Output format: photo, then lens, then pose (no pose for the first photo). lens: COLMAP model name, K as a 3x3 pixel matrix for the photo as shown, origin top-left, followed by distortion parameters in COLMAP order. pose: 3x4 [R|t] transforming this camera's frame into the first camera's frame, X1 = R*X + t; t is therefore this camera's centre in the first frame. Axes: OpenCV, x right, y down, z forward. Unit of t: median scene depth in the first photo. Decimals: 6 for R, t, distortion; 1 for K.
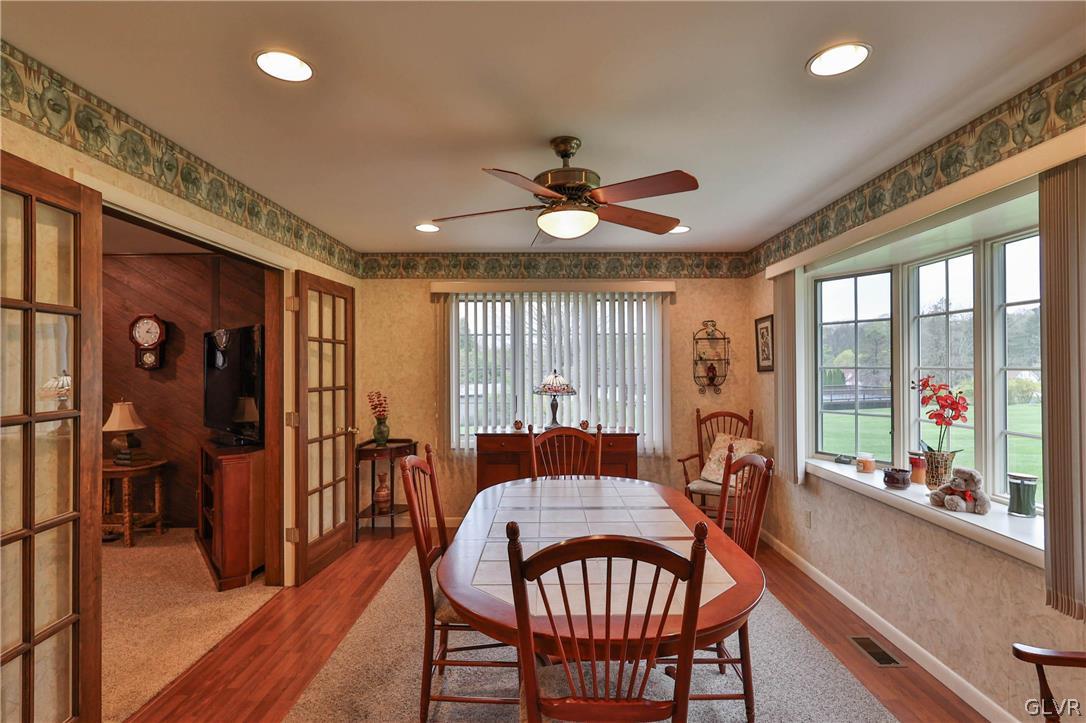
lens RADIAL K [[533.6, 0, 546.2], [0, 533.6, 363.7], [0, 0, 1]] dist [-0.001115, 0.000576]
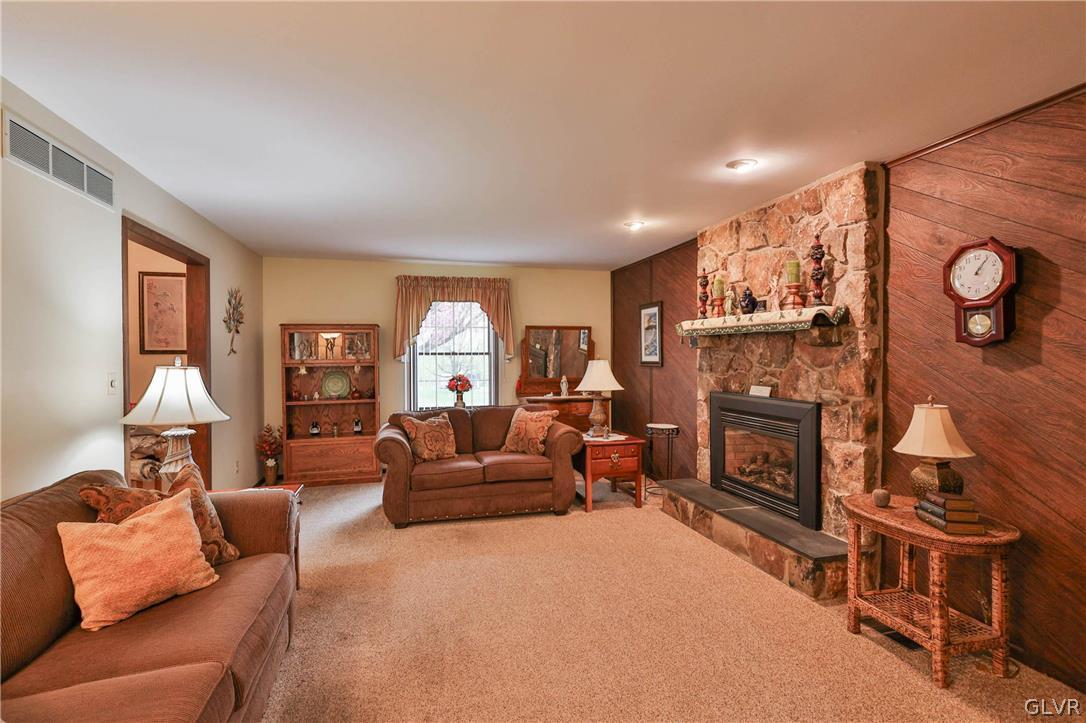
lens RADIAL K [[533.6, 0, 544.4], [0, 533.6, 358.1], [0, 0, 1]] dist [-0.001115, 0.000576]
pose [[0.264178, 0.009657, -0.964426, -0.353539], [0.000972, 0.999947, 0.010279, 0.017710], [0.964473, -0.003653, 0.264154, 0.450304]]
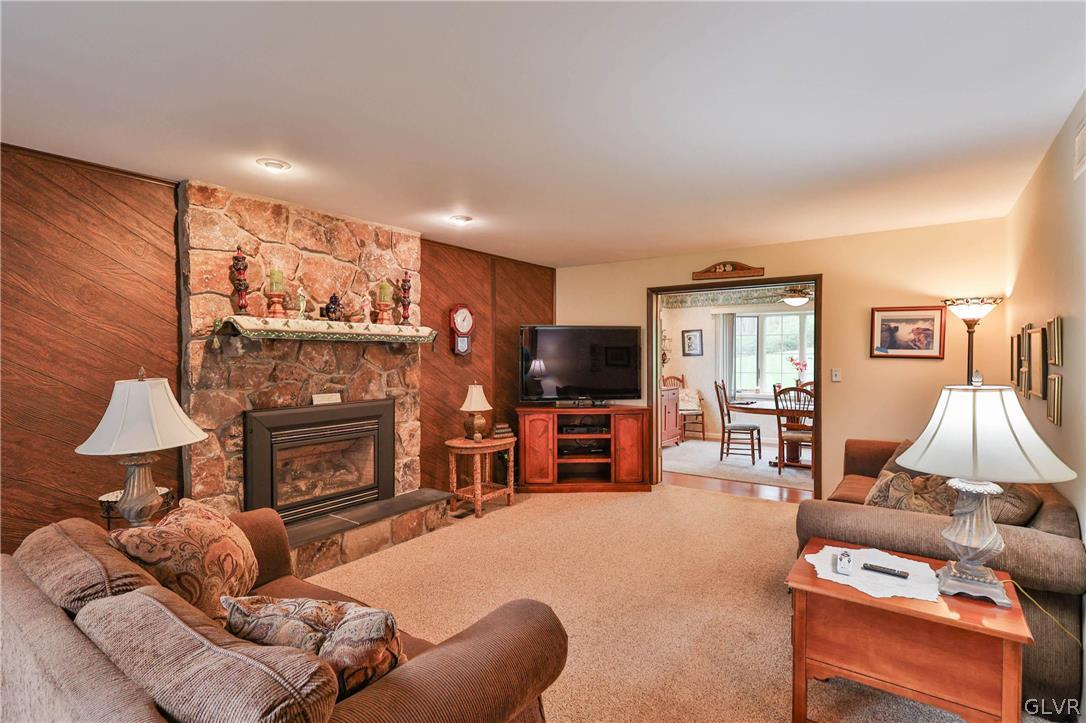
lens RADIAL K [[533.6, 0, 532.5], [0, 533.6, 359.6], [0, 0, 1]] dist [-0.001115, 0.000576]
pose [[0.587534, -0.007024, 0.809169, -1.539539], [-0.002929, 0.999937, 0.010806, 0.007575], [-0.809194, -0.008719, 0.587477, 0.253689]]
